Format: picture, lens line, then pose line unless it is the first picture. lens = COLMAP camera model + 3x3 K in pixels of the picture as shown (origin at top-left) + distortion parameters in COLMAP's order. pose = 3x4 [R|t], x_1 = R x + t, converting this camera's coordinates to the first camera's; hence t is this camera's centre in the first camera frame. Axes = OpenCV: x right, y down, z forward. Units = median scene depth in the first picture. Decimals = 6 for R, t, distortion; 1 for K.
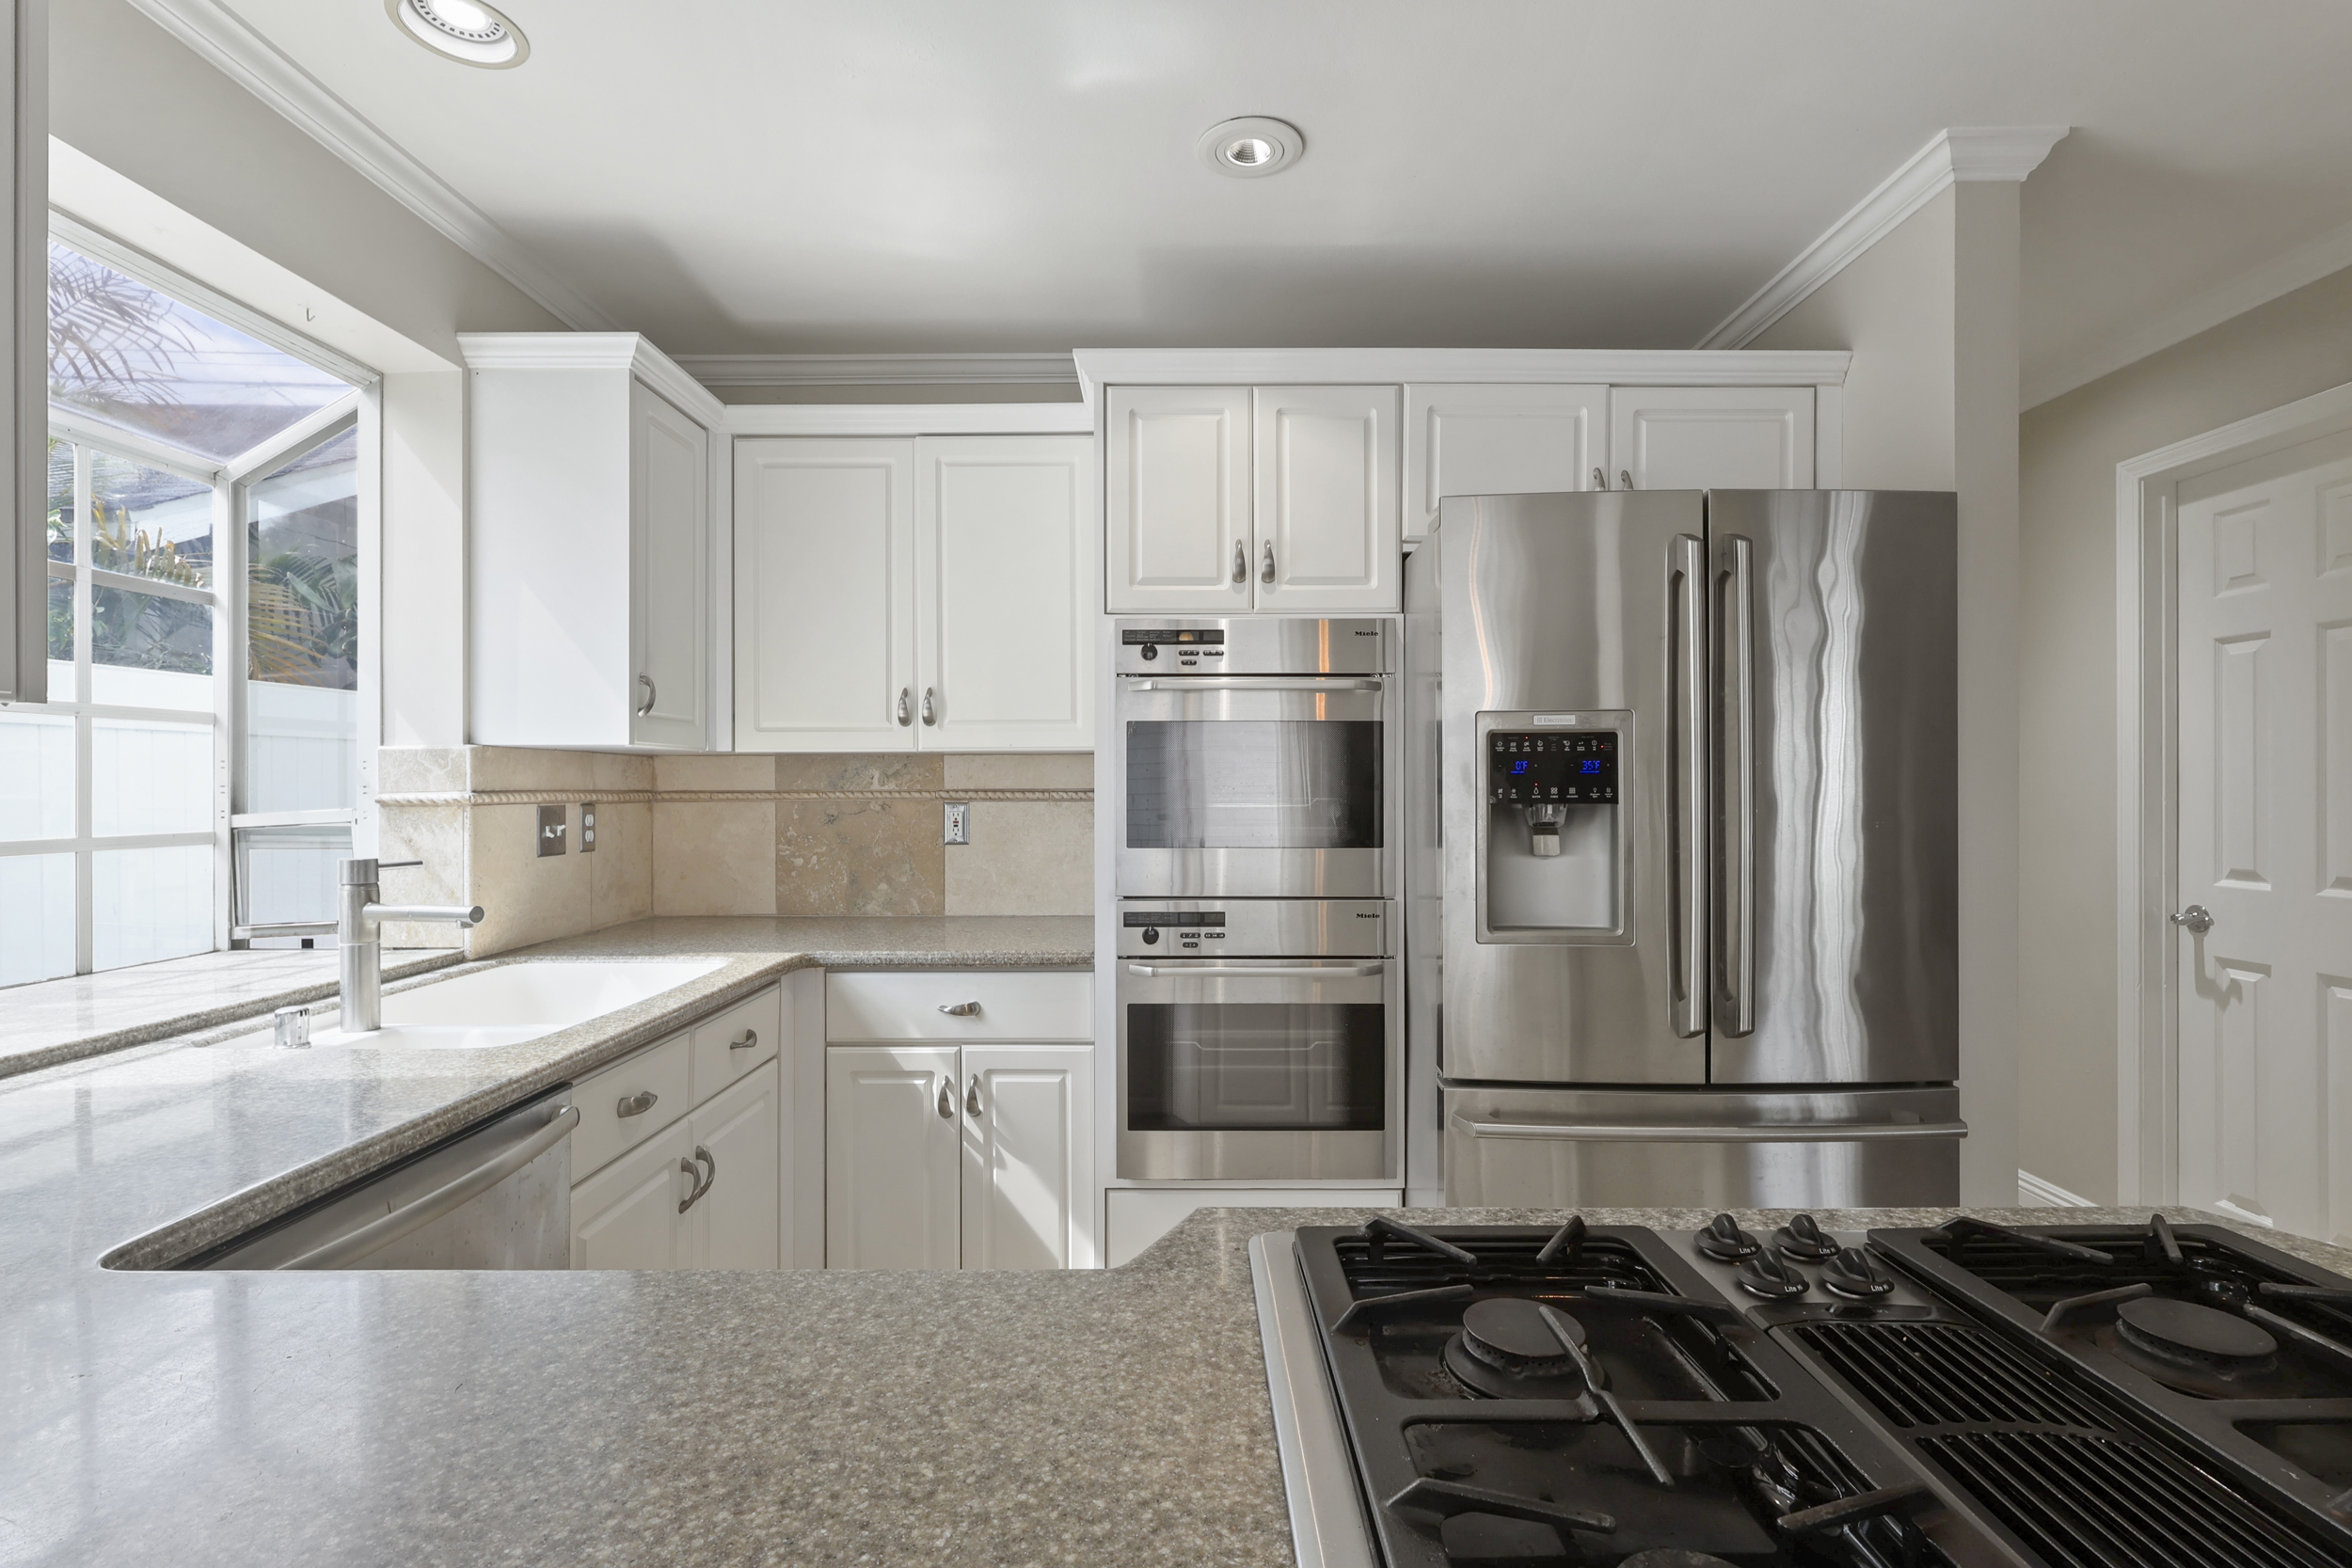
lens RADIAL K [[1088.5, 0, 1178.4], [0, 1088.5, 776.8], [0, 0, 1]] dist [-0.002177, -0.000193]
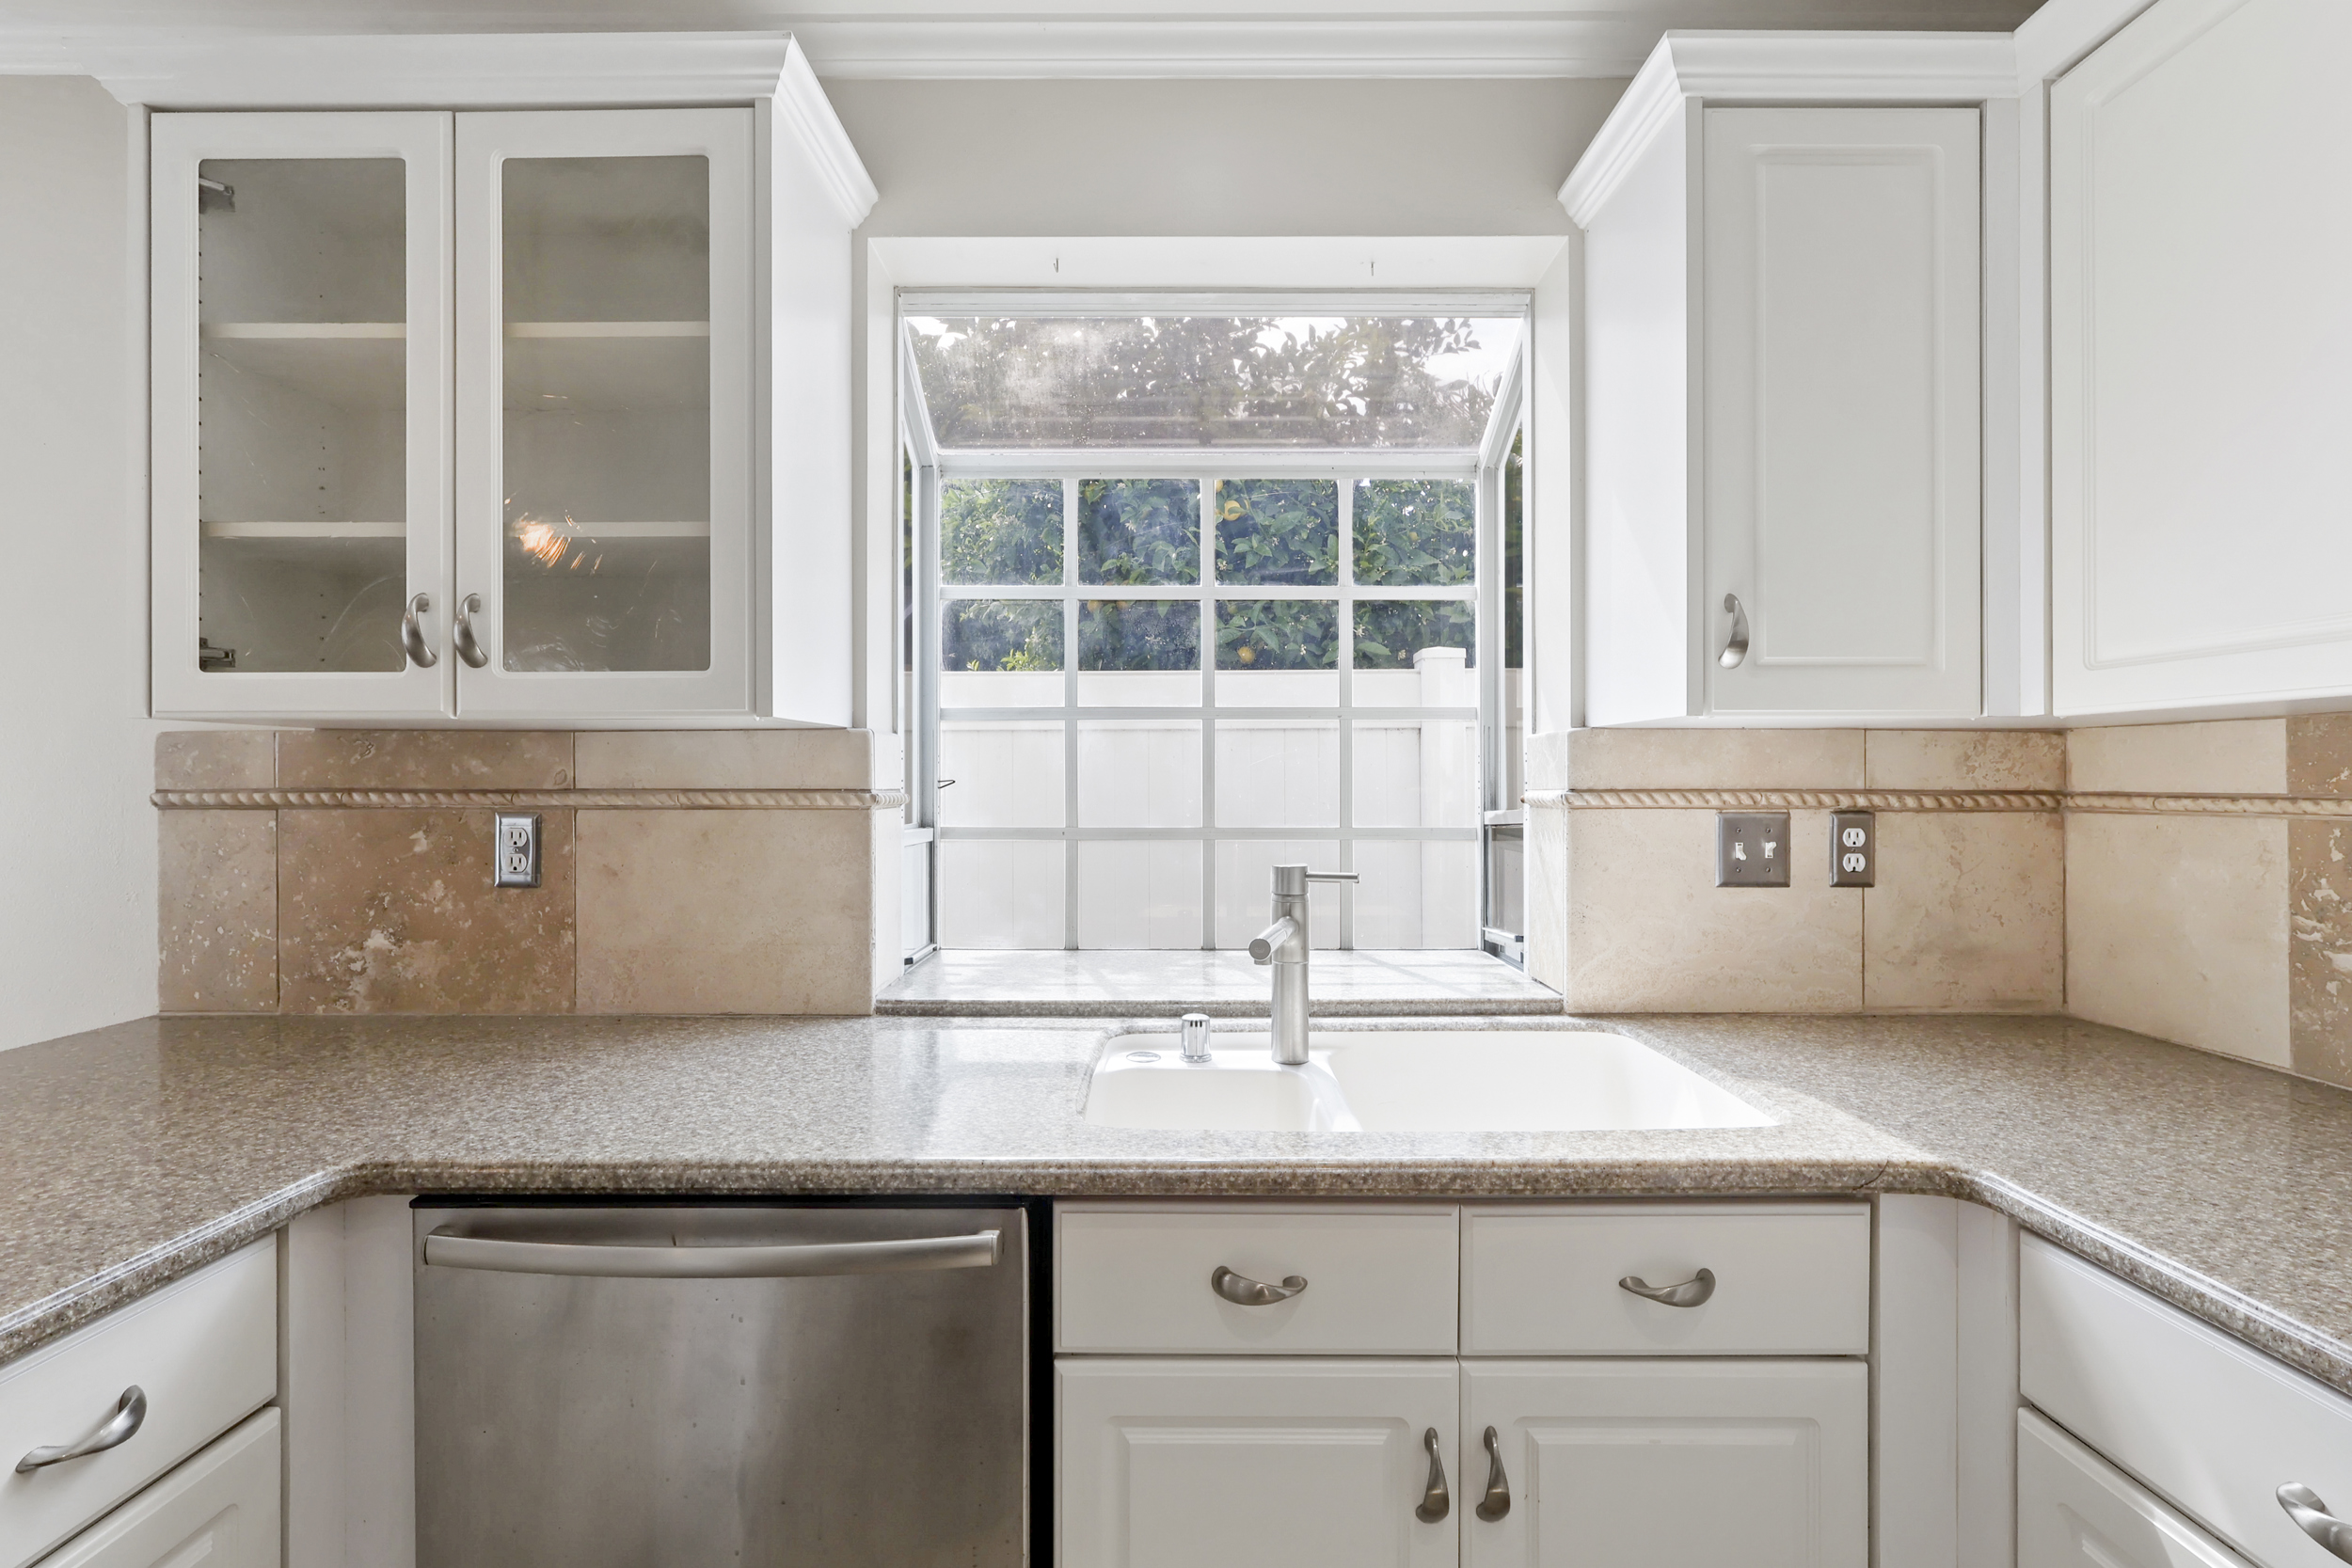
lens RADIAL K [[1088.5, 0, 1178.4], [0, 1088.5, 776.8], [0, 0, 1]] dist [-0.002177, -0.000193]
pose [[0.008117, -0.000614, -0.999967, 0.097102], [0.007337, 0.999973, -0.000554, 0.002548], [0.999940, -0.007332, 0.008122, 0.686055]]
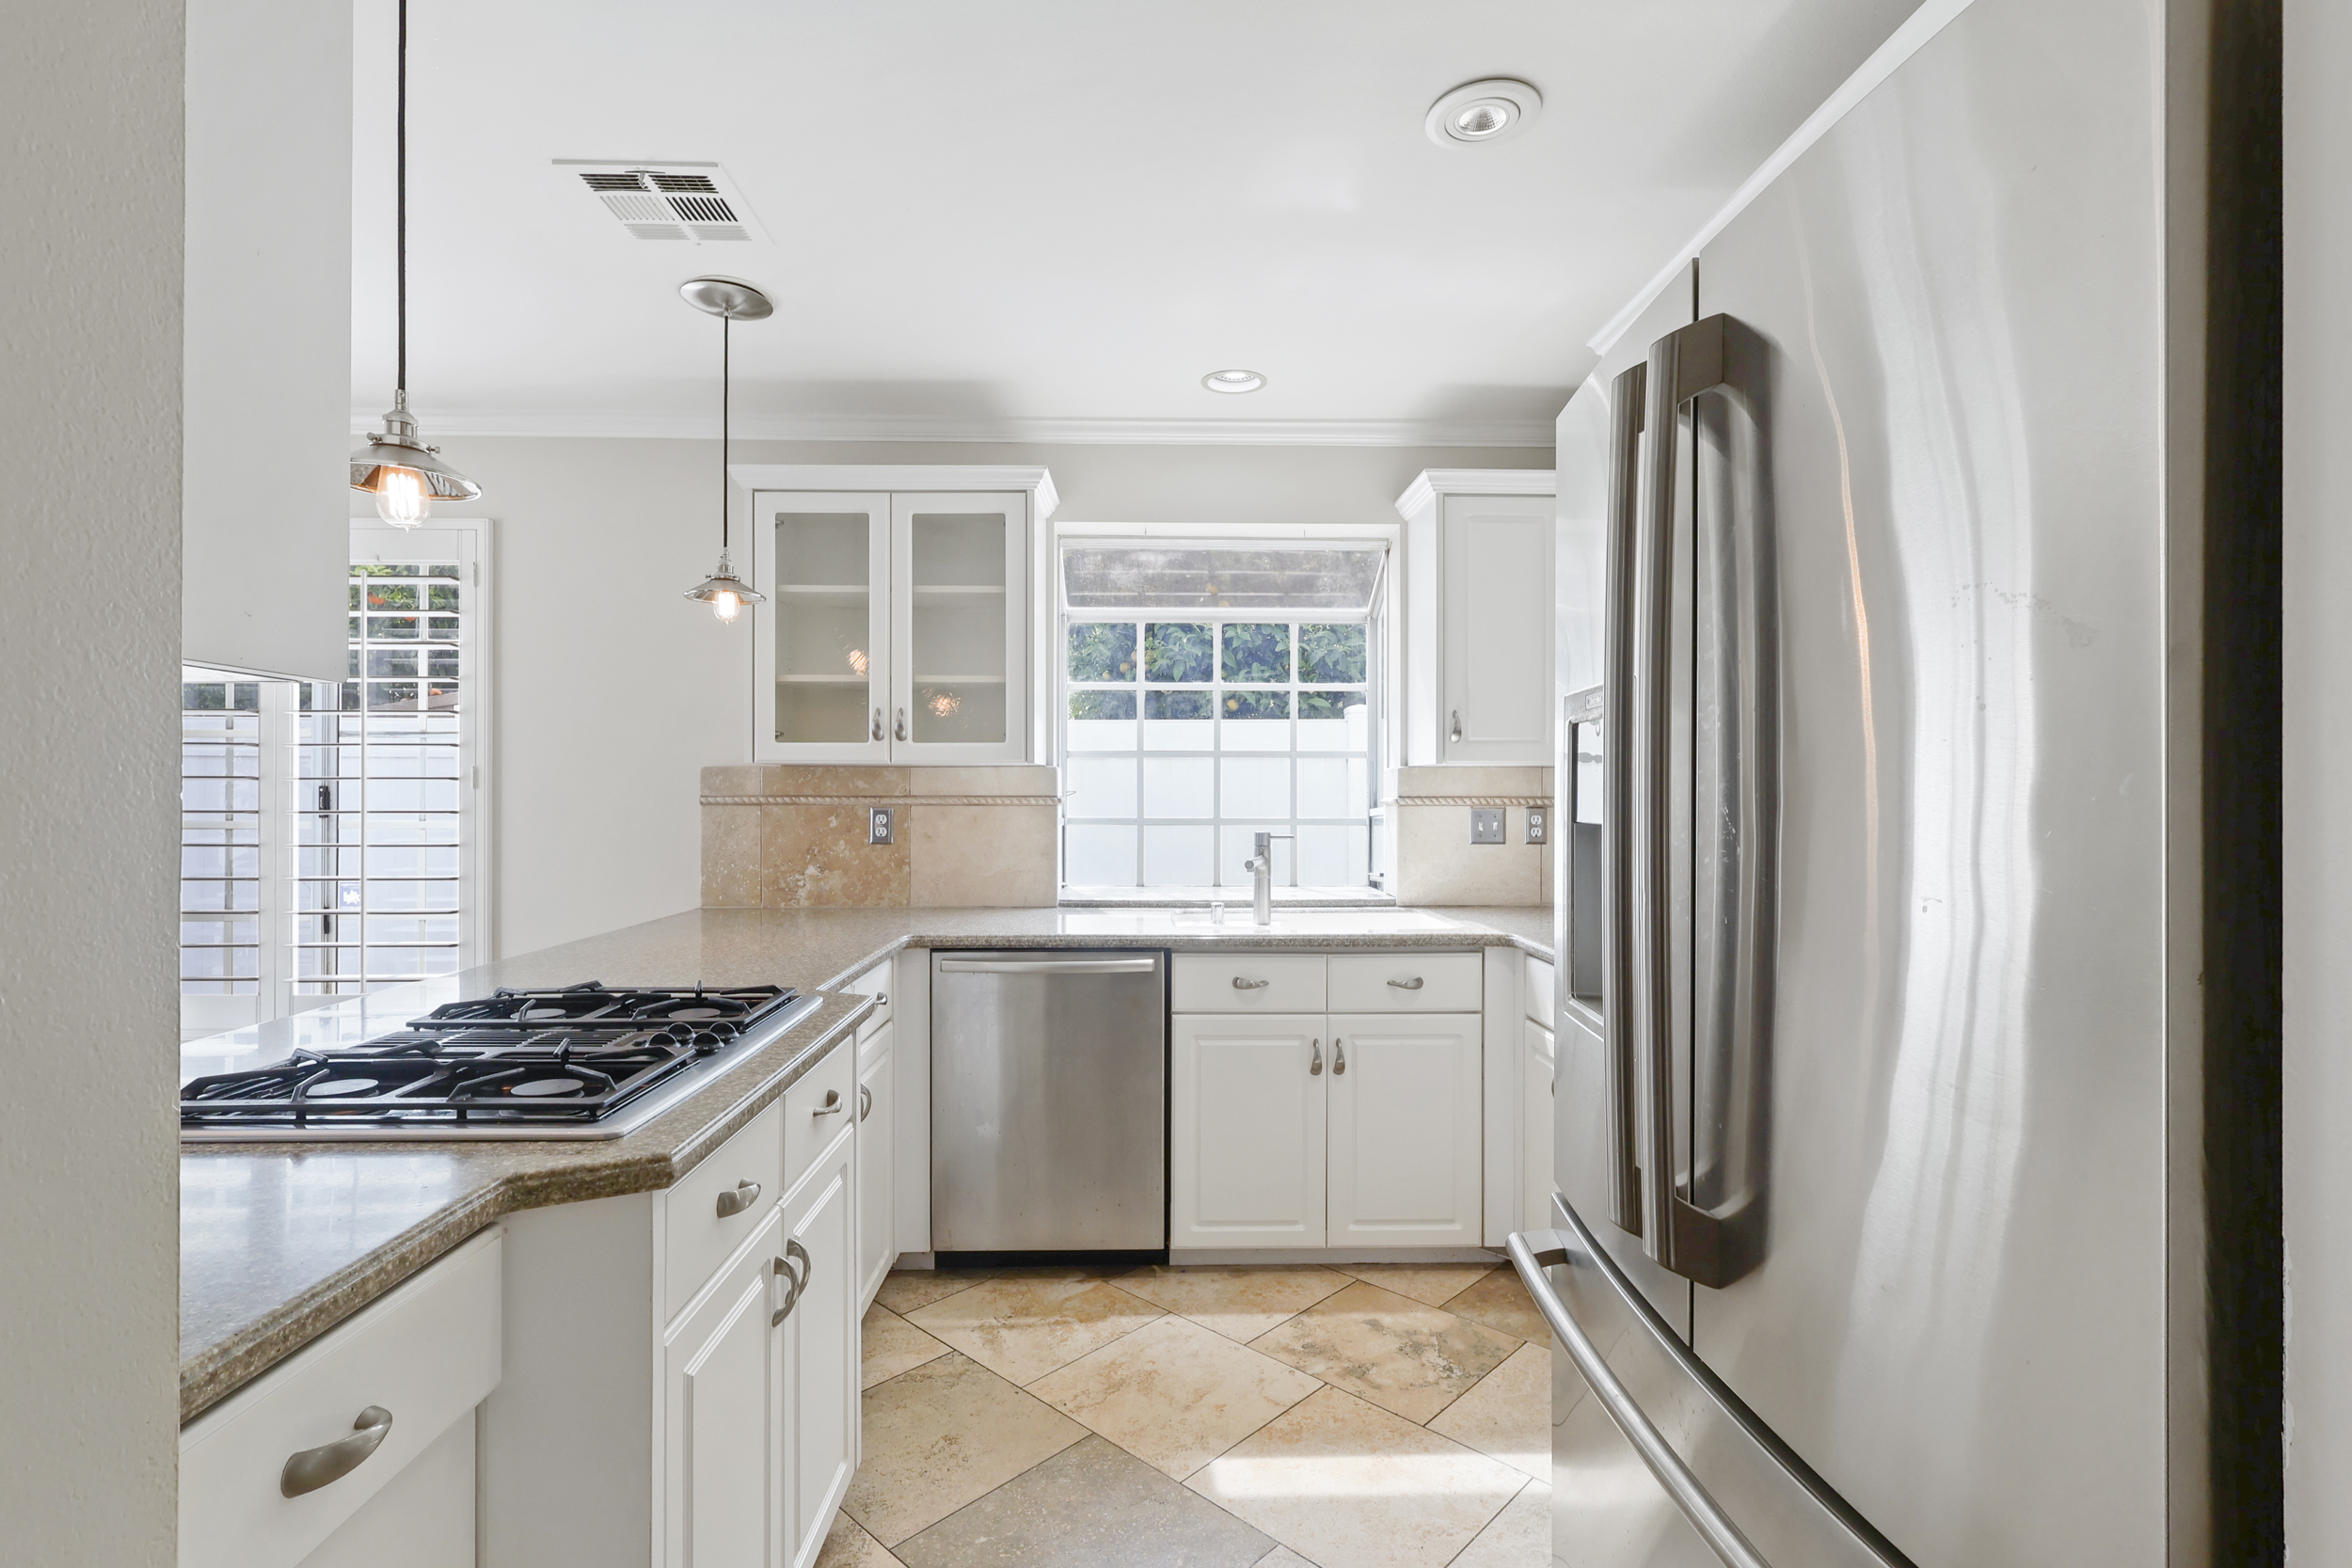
lens RADIAL K [[1096.4, 0, 1176.0], [0, 1096.4, 784.0], [0, 0, 1]] dist [0.000509, 0.000519]
pose [[0.030951, -0.003715, -0.999514, 0.850863], [0.005931, 0.999976, -0.003533, -0.000871], [0.999503, -0.005819, 0.030972, 0.603567]]
